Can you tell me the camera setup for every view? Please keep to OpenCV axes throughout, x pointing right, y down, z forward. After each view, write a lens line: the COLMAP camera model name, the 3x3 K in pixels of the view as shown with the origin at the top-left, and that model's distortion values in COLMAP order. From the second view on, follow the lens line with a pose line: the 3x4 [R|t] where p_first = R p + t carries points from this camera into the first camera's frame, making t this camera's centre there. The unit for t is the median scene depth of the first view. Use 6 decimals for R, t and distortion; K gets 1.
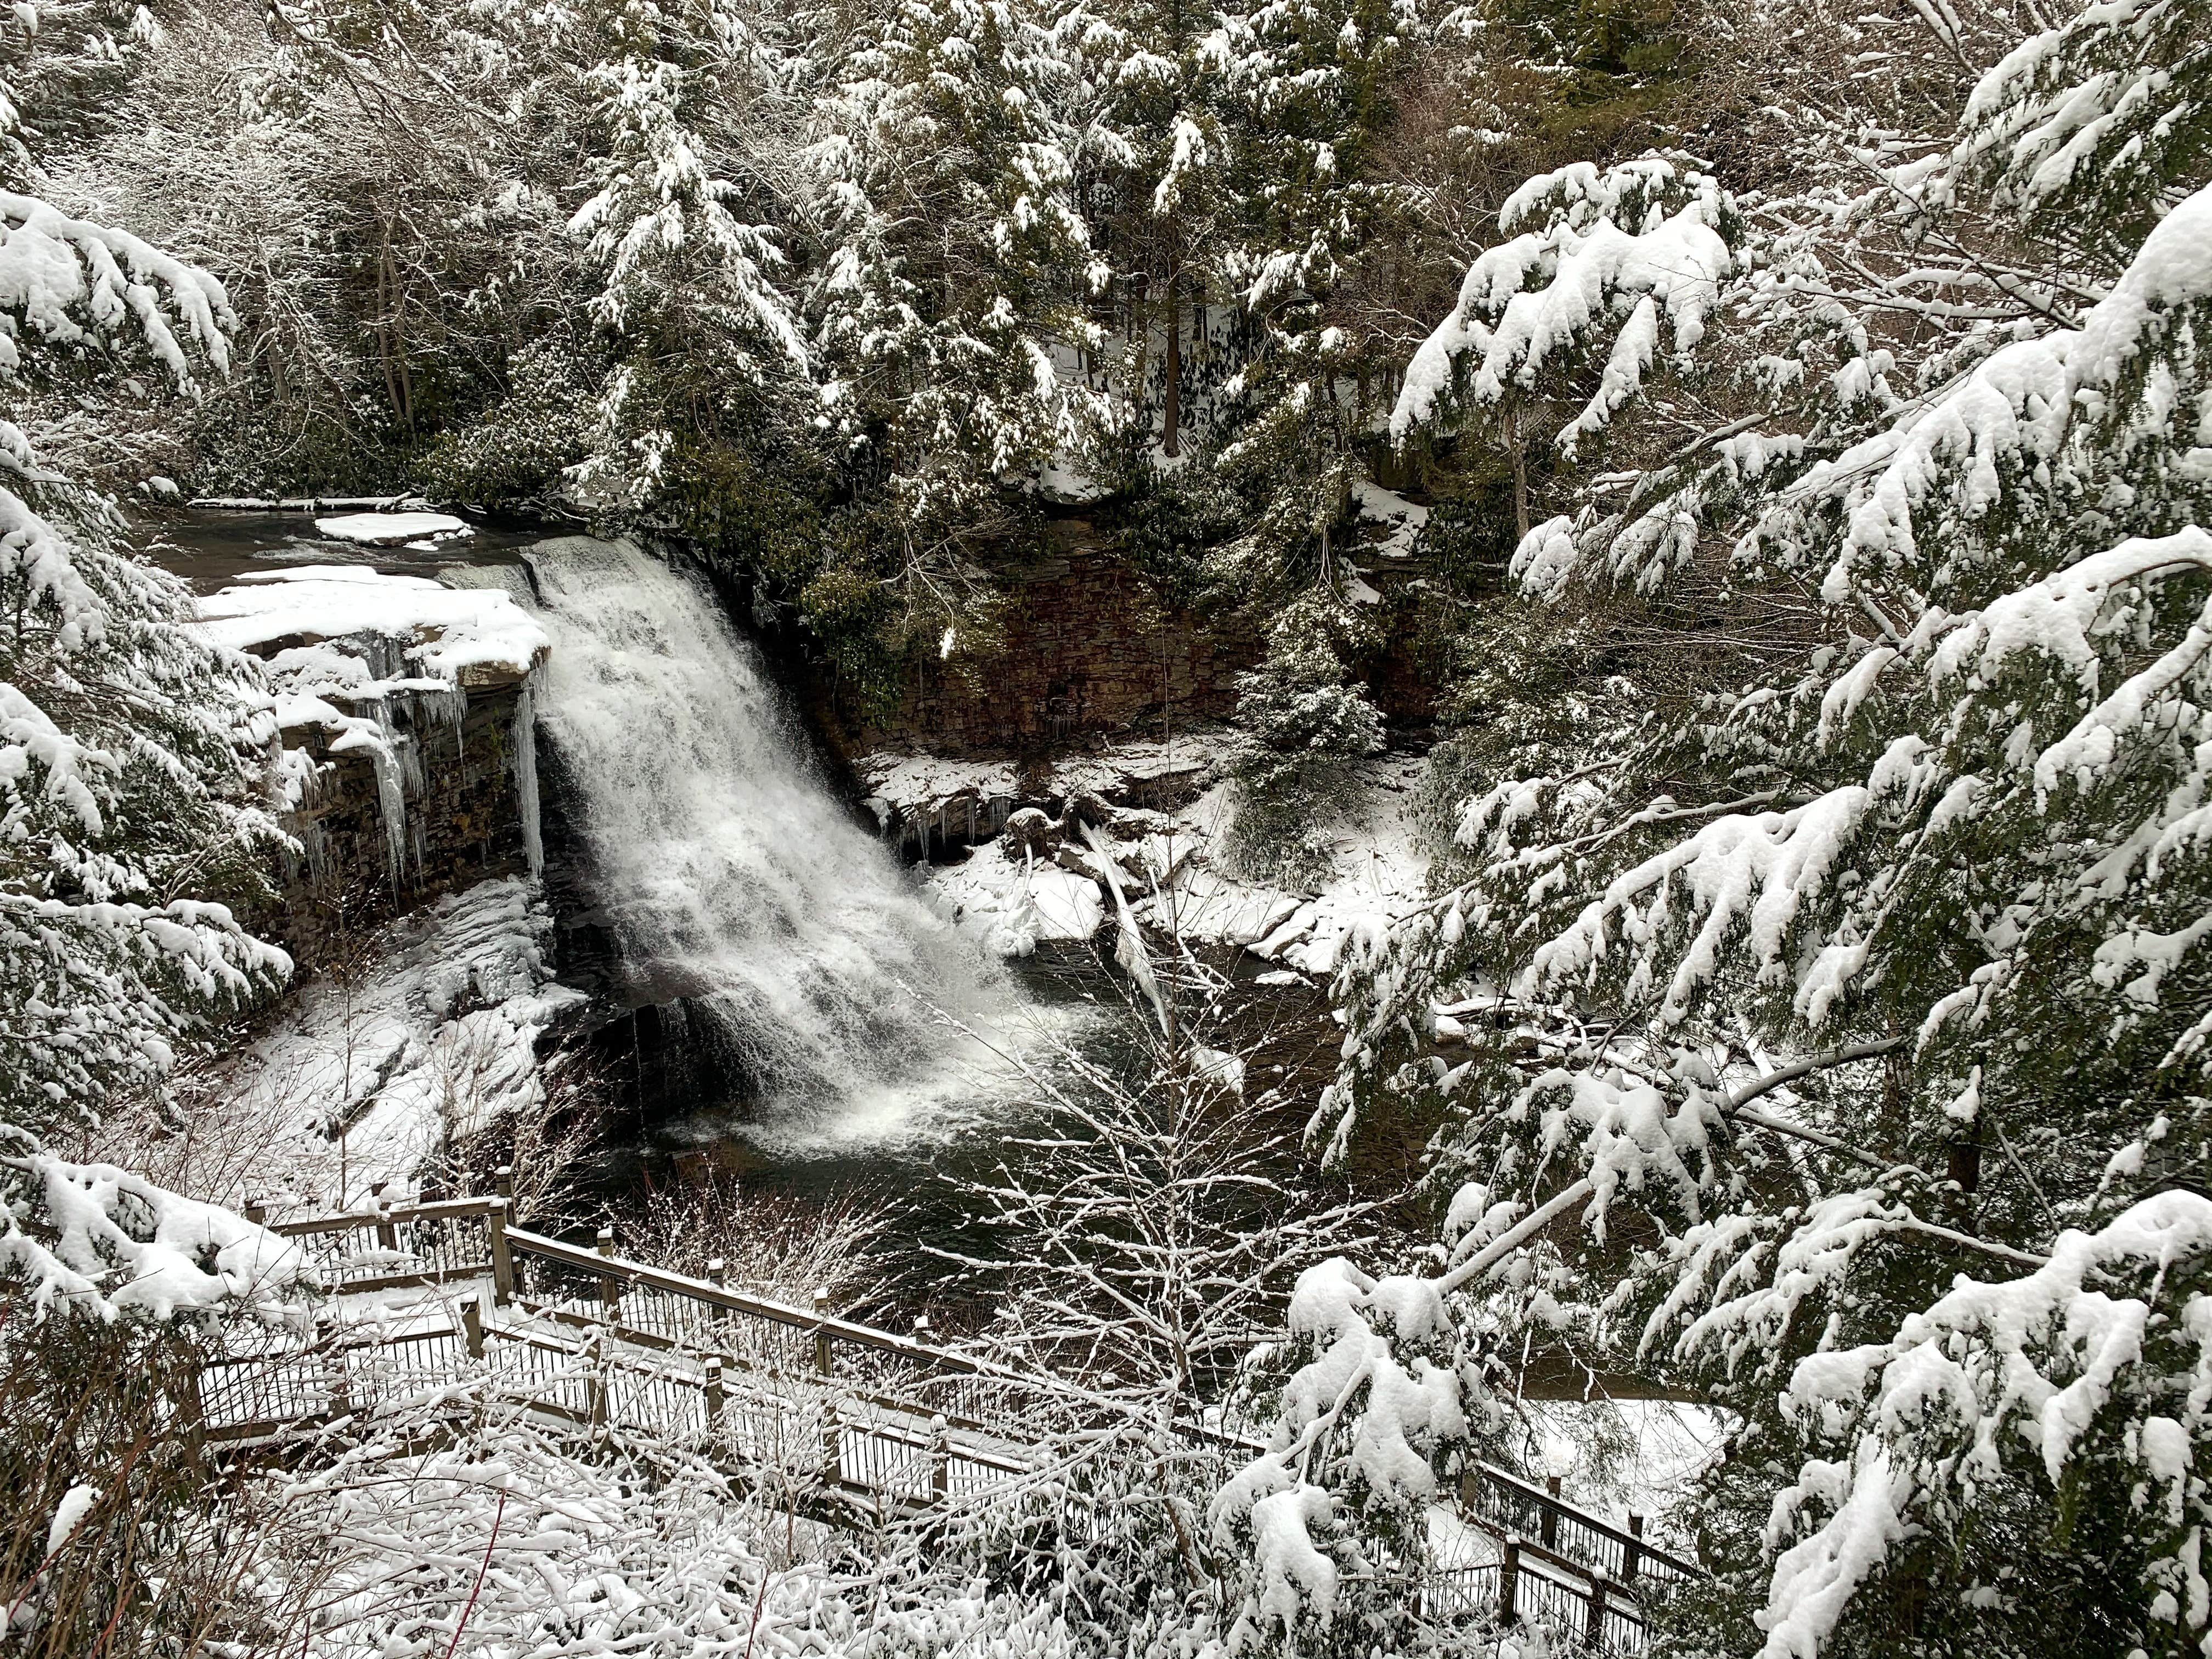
lens RADIAL K [[1651.5, 0, 1106.0], [0, 1651.5, 829.5], [0, 0, 1]] dist [-0.003944, -0.001611]
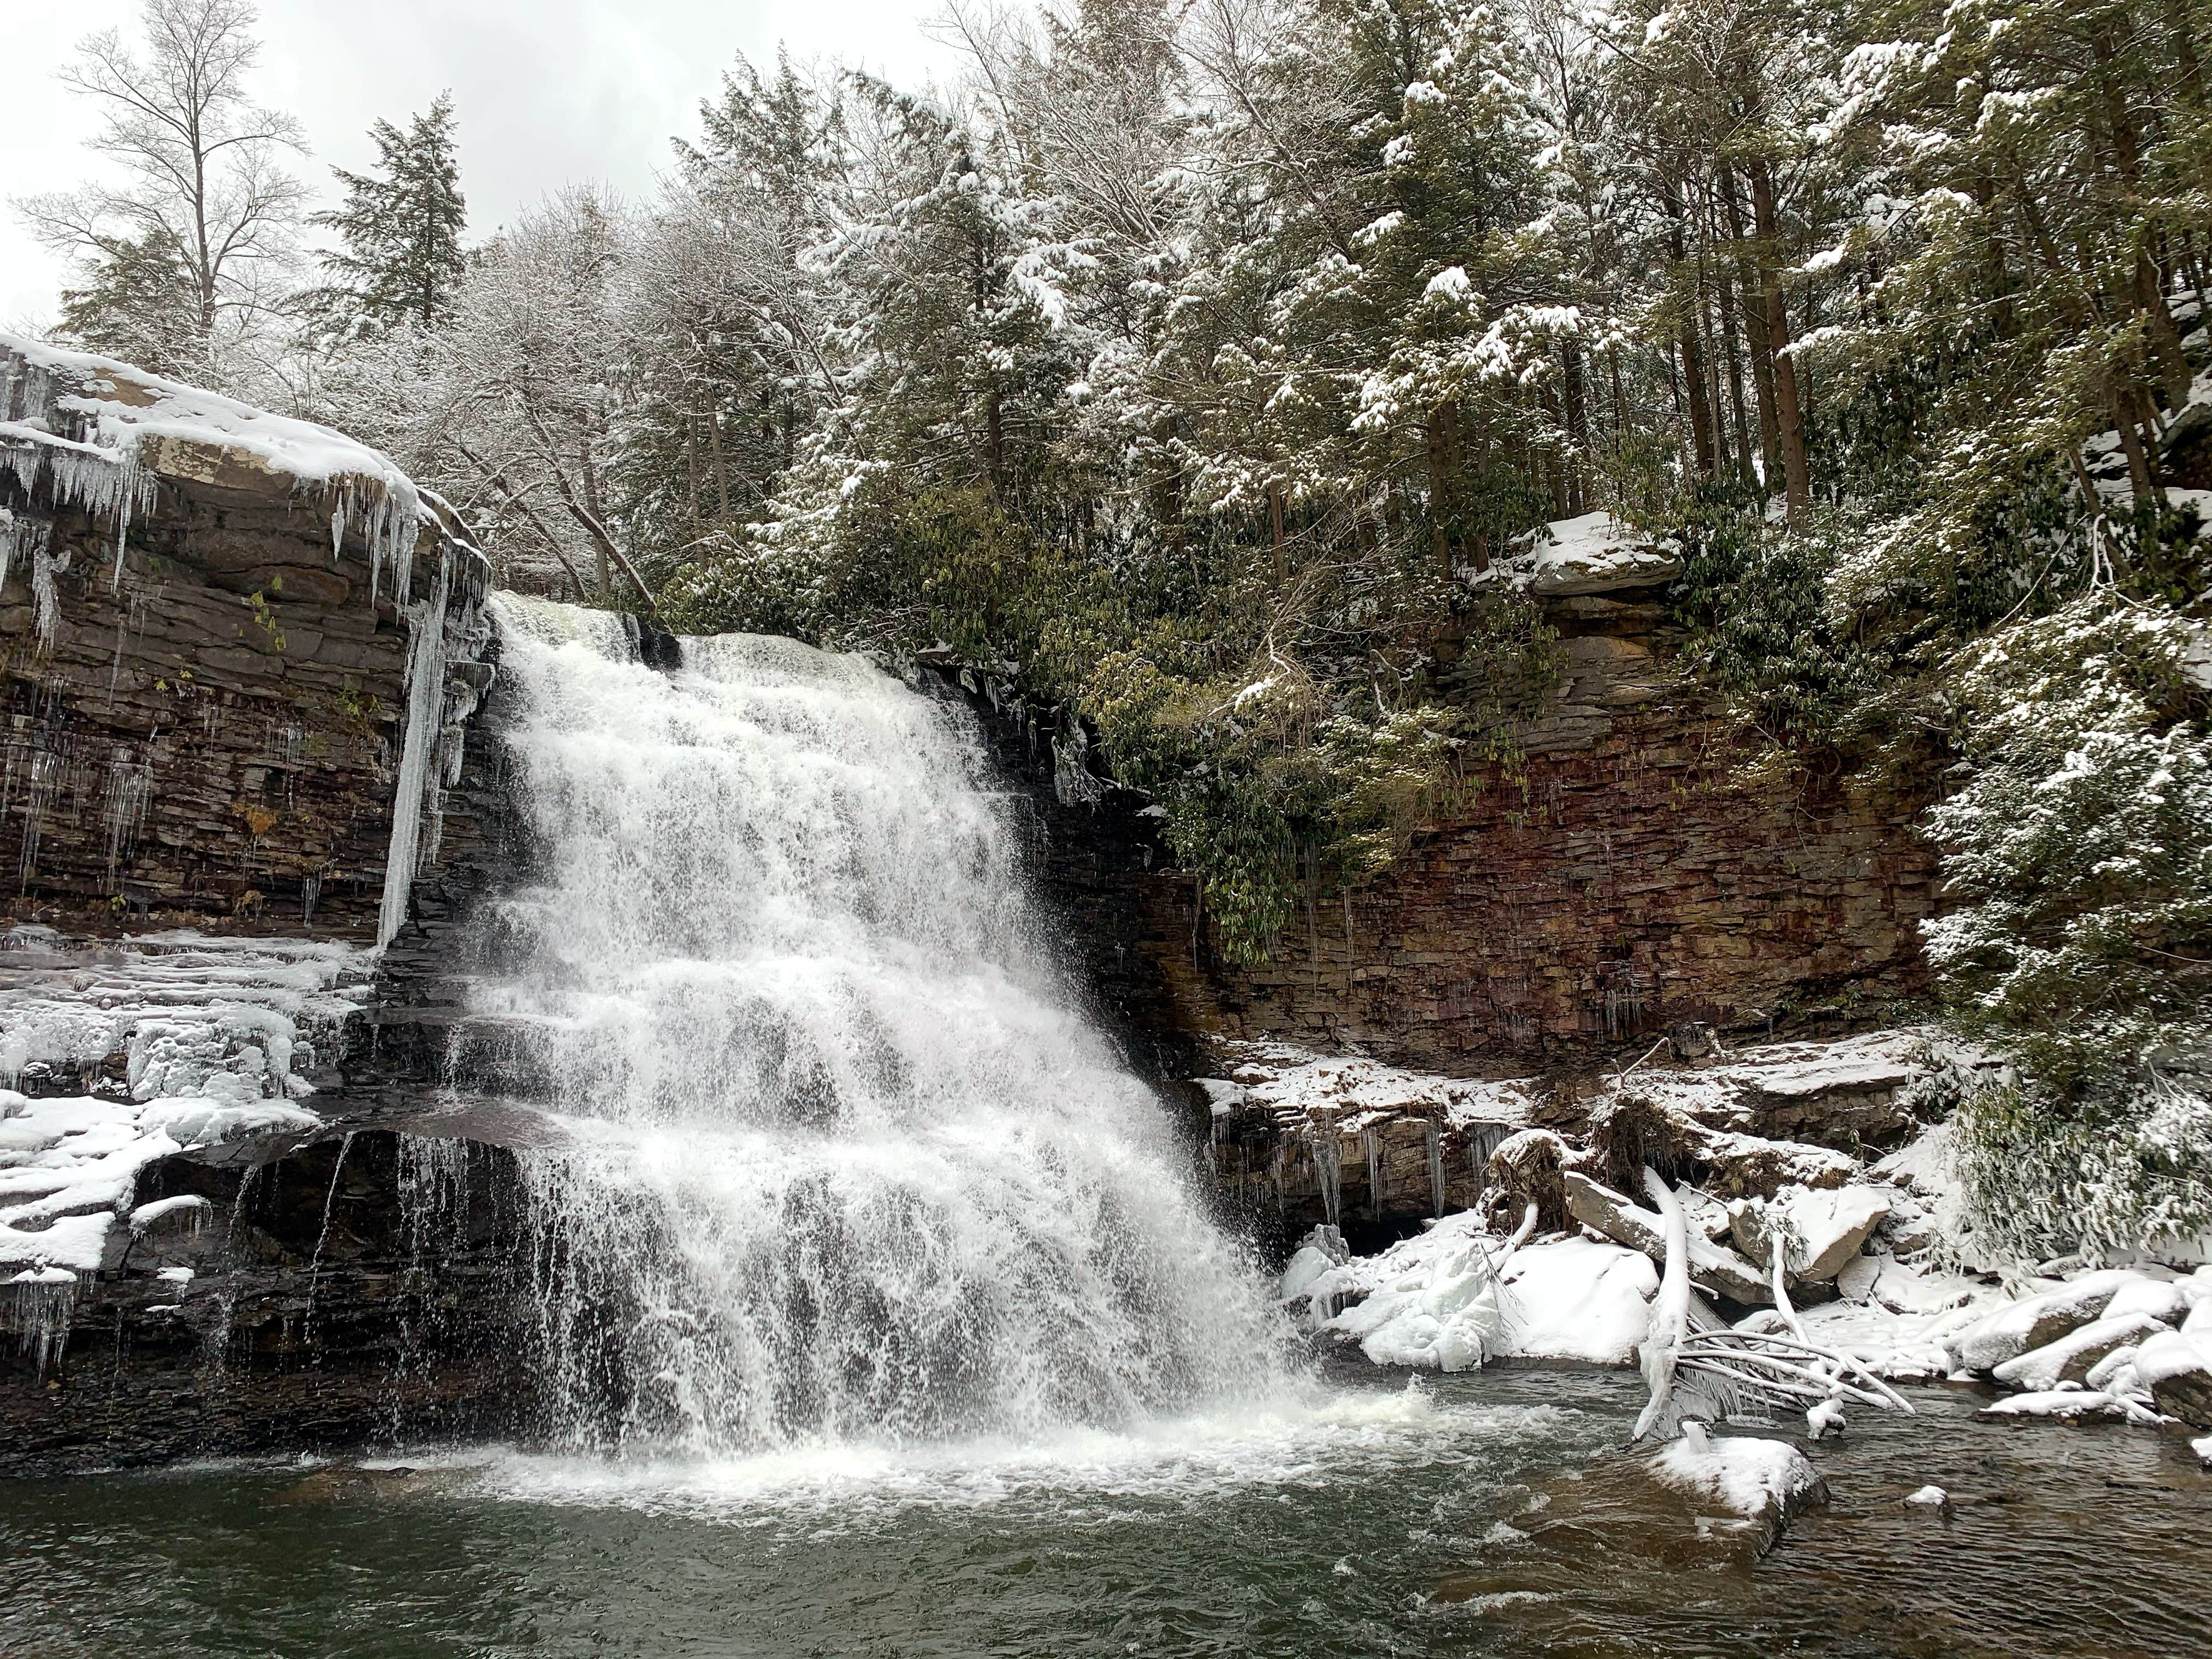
lens RADIAL K [[1651.5, 0, 1106.0], [0, 1651.5, 829.5], [0, 0, 1]] dist [-0.003944, -0.001611]
pose [[0.846582, -0.129478, -0.516270, 0.119009], [-0.141473, 0.880332, -0.452770, 0.155852], [0.513113, 0.456345, 0.726956, 0.510384]]
